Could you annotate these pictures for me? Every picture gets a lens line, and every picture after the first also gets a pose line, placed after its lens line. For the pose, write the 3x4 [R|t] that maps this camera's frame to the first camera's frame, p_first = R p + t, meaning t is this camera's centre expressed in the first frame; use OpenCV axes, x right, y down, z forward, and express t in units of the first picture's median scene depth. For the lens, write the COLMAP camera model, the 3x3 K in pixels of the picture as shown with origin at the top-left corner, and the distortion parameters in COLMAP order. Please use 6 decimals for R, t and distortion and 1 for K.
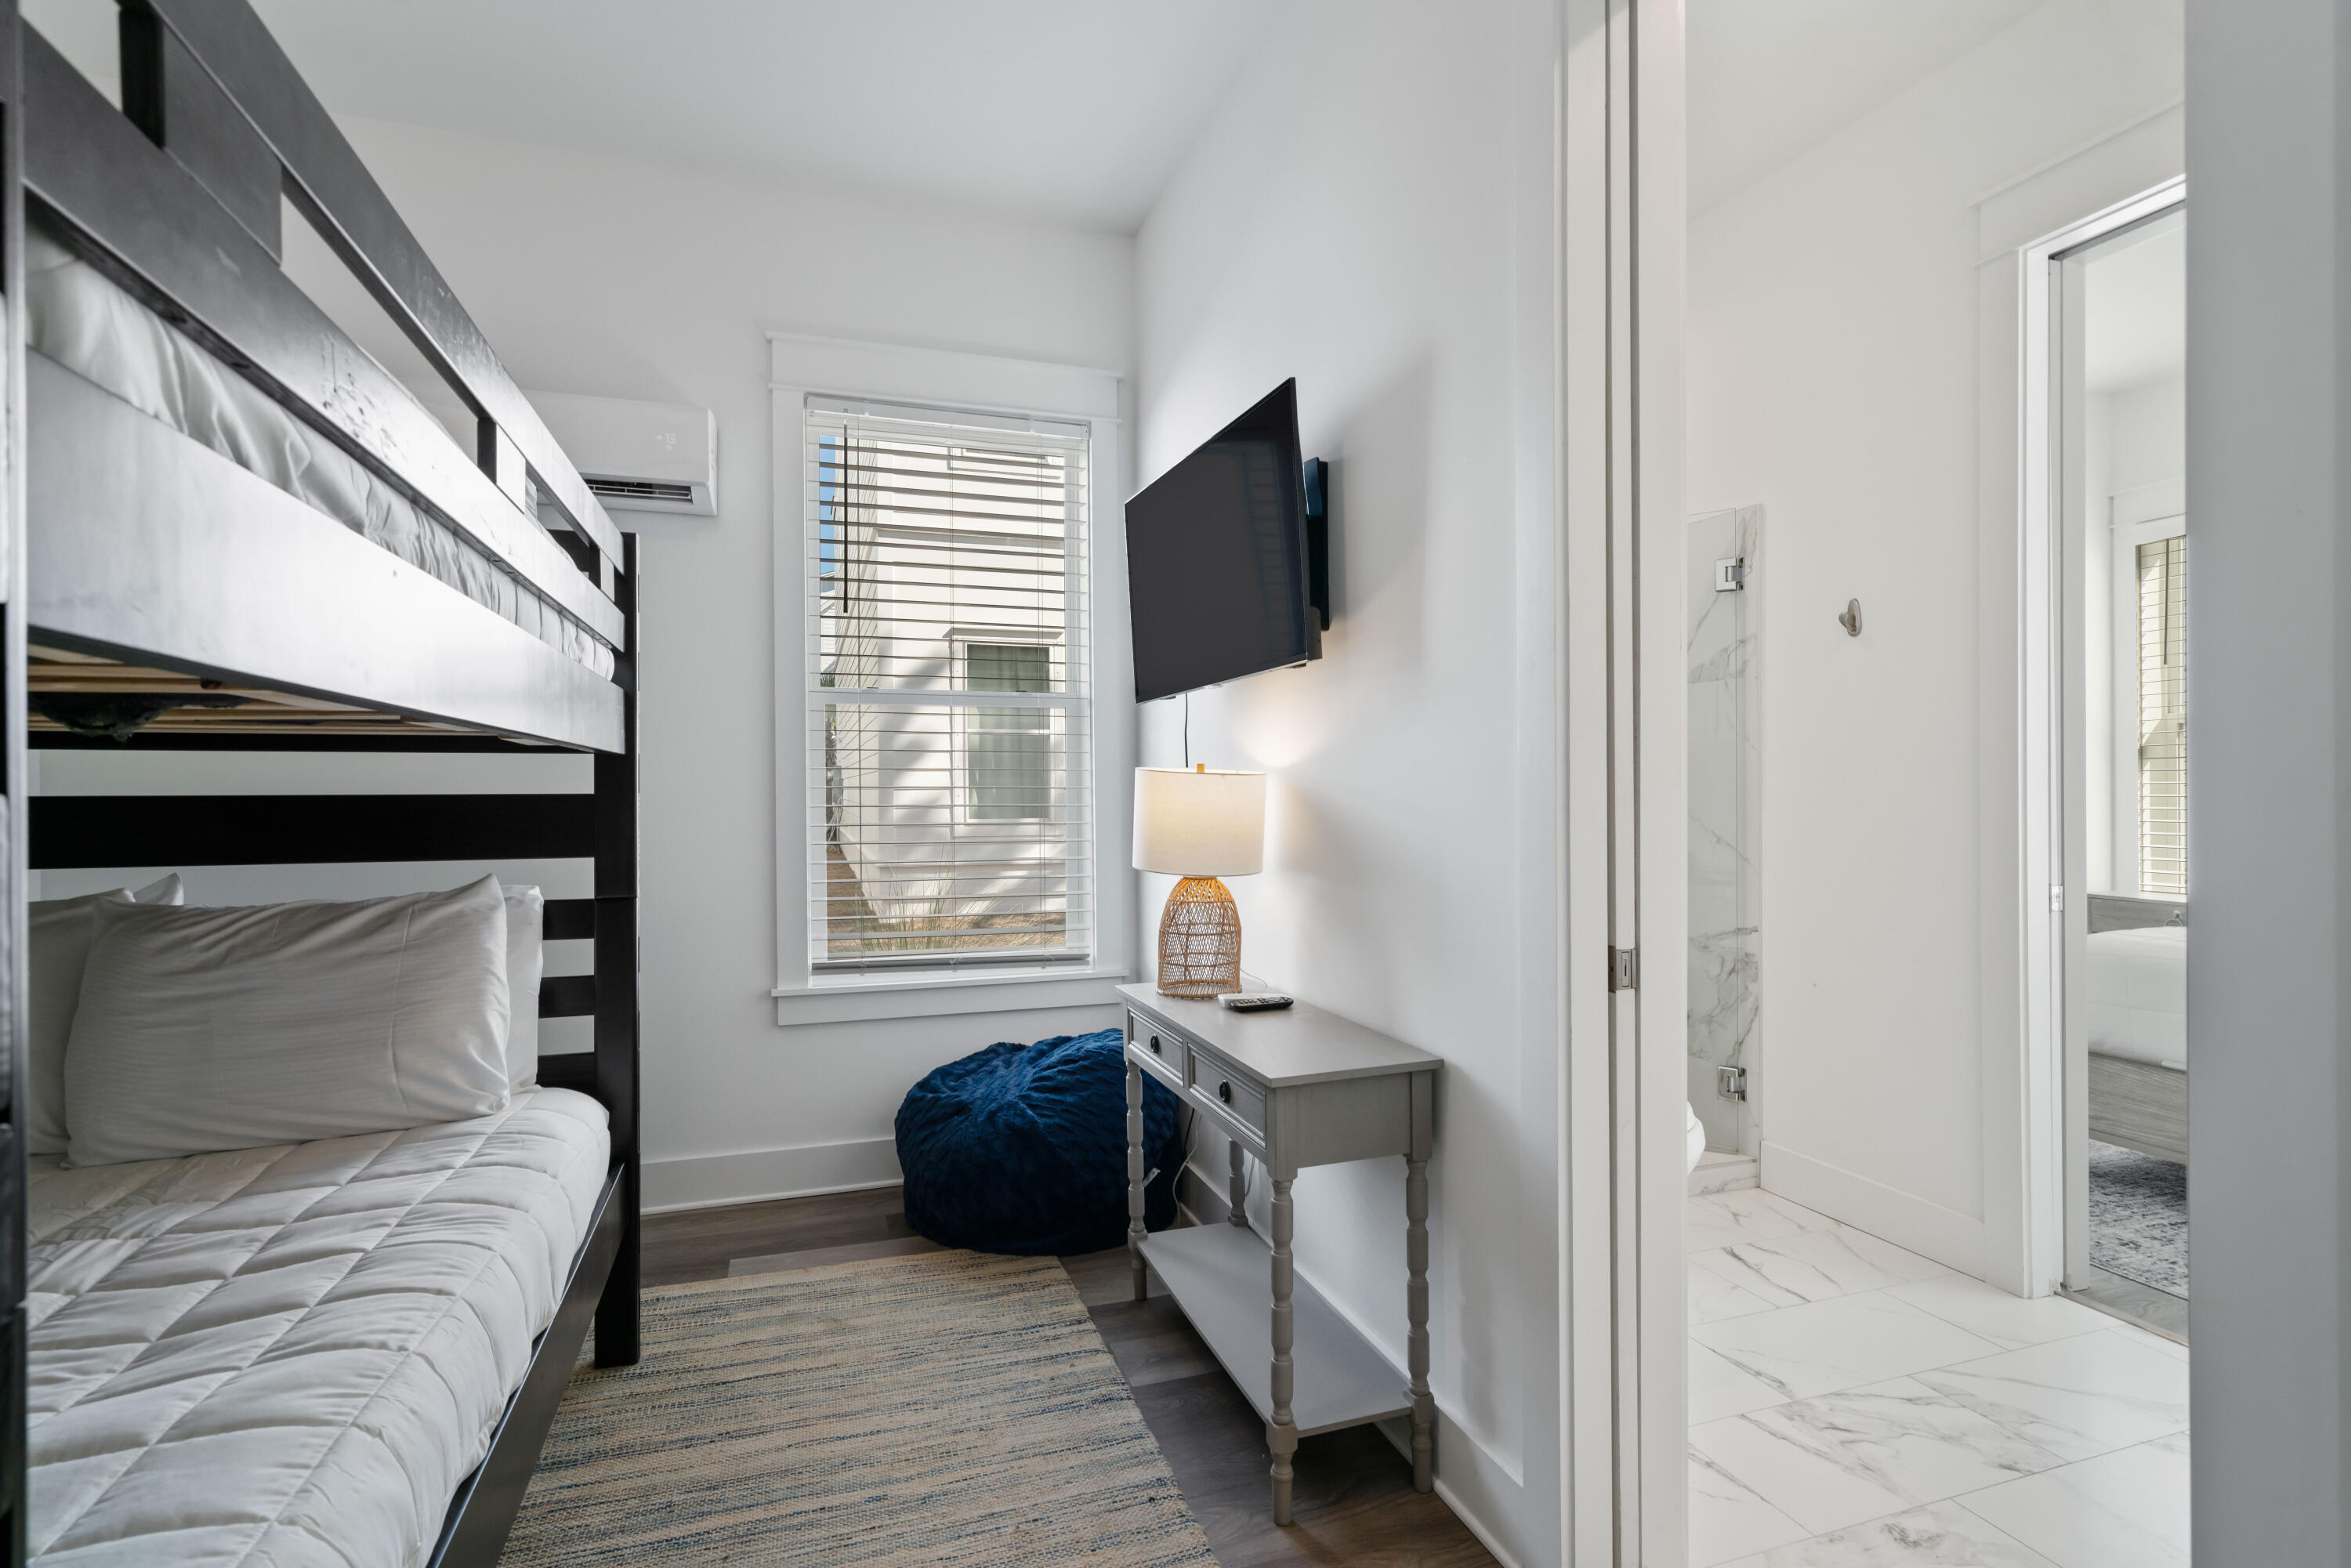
lens RADIAL K [[1082.5, 0, 1154.5], [0, 1082.5, 789.0], [0, 0, 1]] dist [-0.001122, 0.000719]
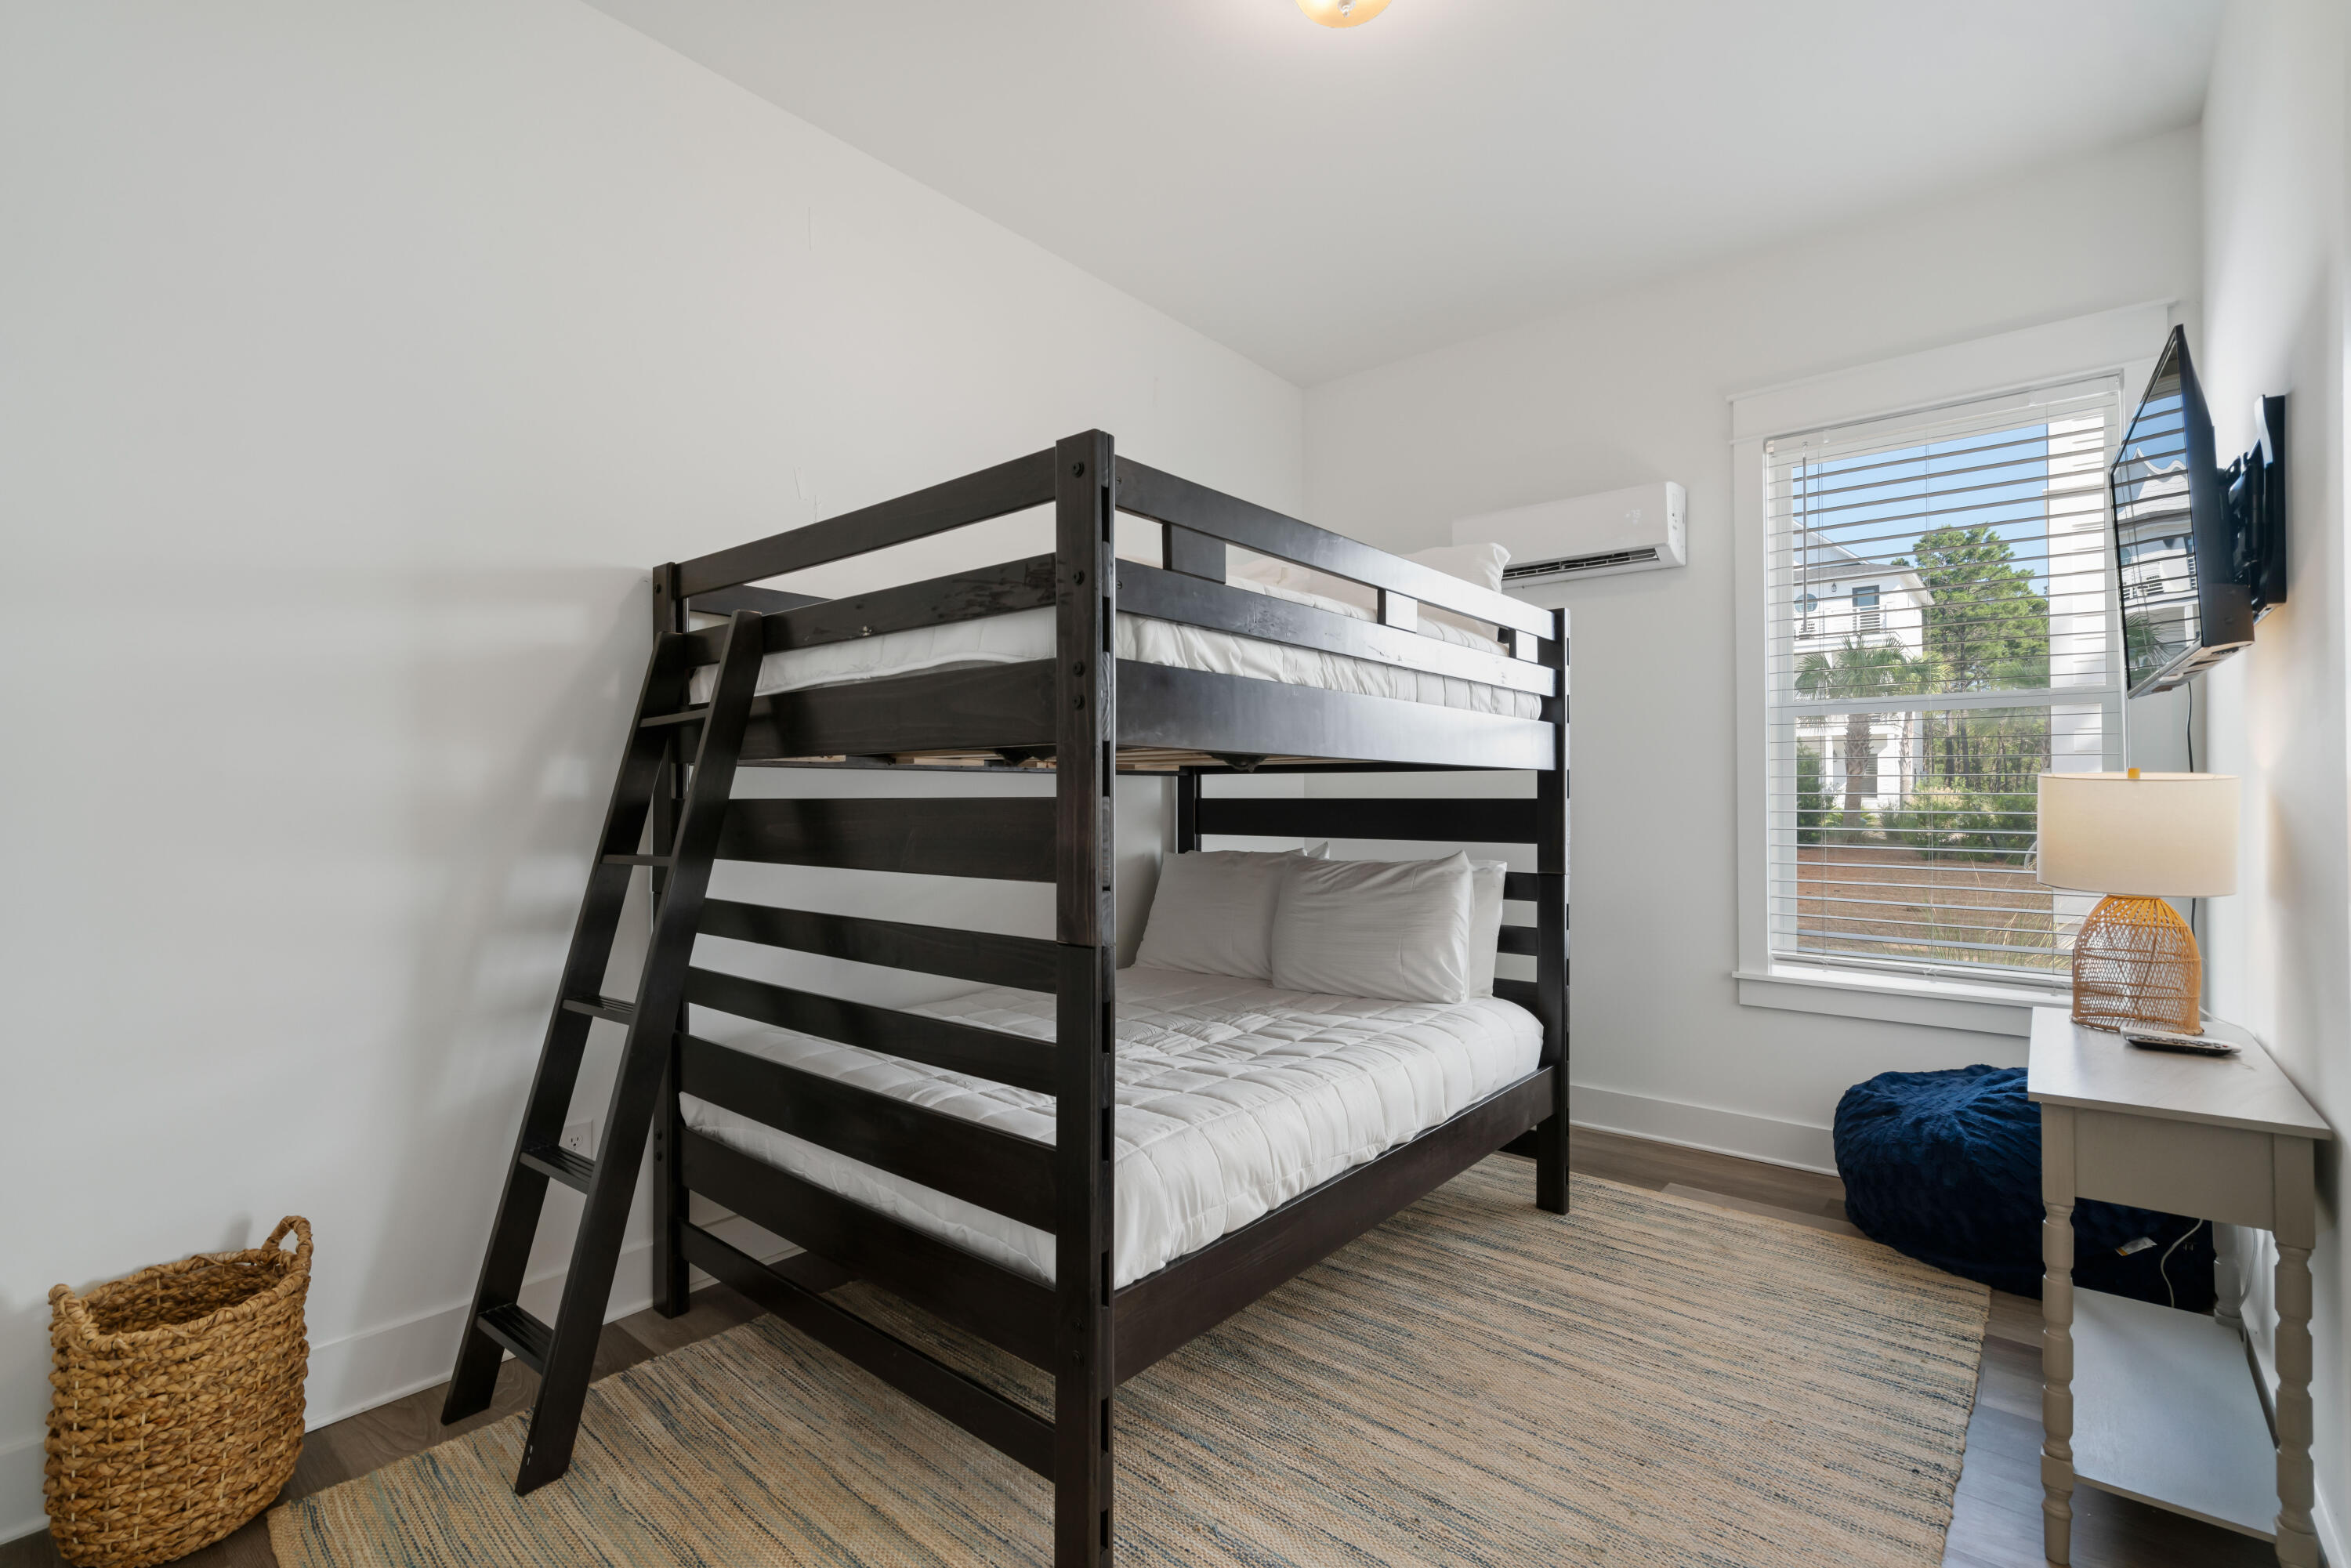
lens RADIAL K [[1082.5, 0, 1177.1], [0, 1082.5, 791.0], [0, 0, 1]] dist [-0.001122, 0.000719]
pose [[0.529550, -0.001969, -0.848277, 0.425239], [-0.001121, 0.999995, -0.003021, -0.000676], [0.848278, 0.002551, 0.529545, -0.140313]]
